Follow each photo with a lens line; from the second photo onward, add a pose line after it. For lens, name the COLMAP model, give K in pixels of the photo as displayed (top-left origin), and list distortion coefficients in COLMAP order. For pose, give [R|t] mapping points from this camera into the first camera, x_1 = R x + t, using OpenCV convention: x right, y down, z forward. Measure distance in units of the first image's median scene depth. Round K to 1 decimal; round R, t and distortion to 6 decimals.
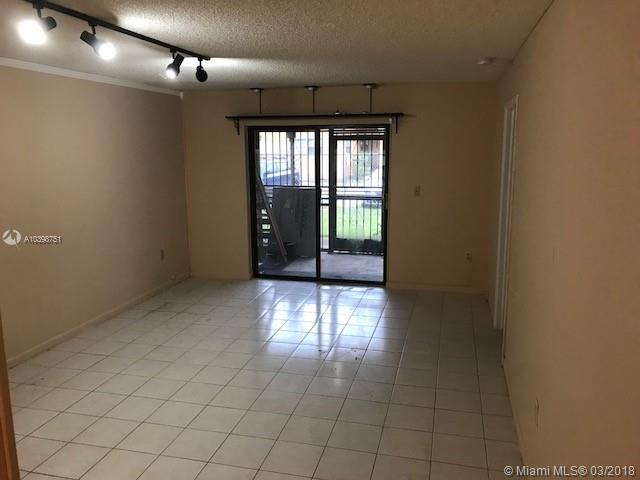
lens RADIAL K [[520.1, 0, 320.9], [0, 520.1, 238.4], [0, 0, 1]] dist [0.008625, -0.017920]
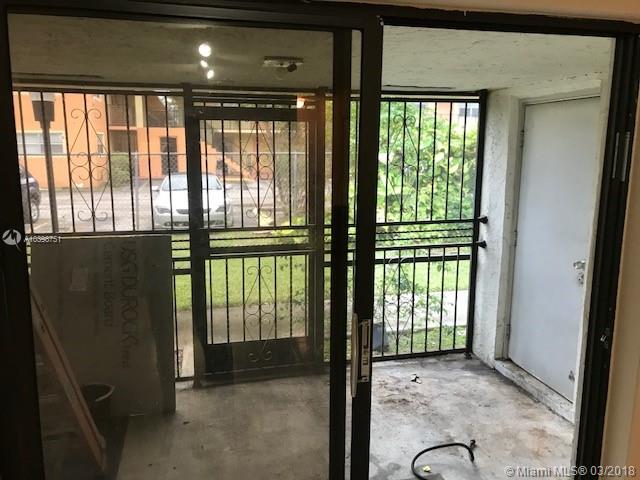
lens RADIAL K [[520.1, 0, 320.9], [0, 520.1, 238.4], [0, 0, 1]] dist [0.008625, -0.017920]
pose [[0.881742, -0.072557, 0.466118, -0.132028], [0.074349, 0.997126, 0.014572, -0.138929], [-0.465836, 0.021806, 0.884603, 0.885018]]
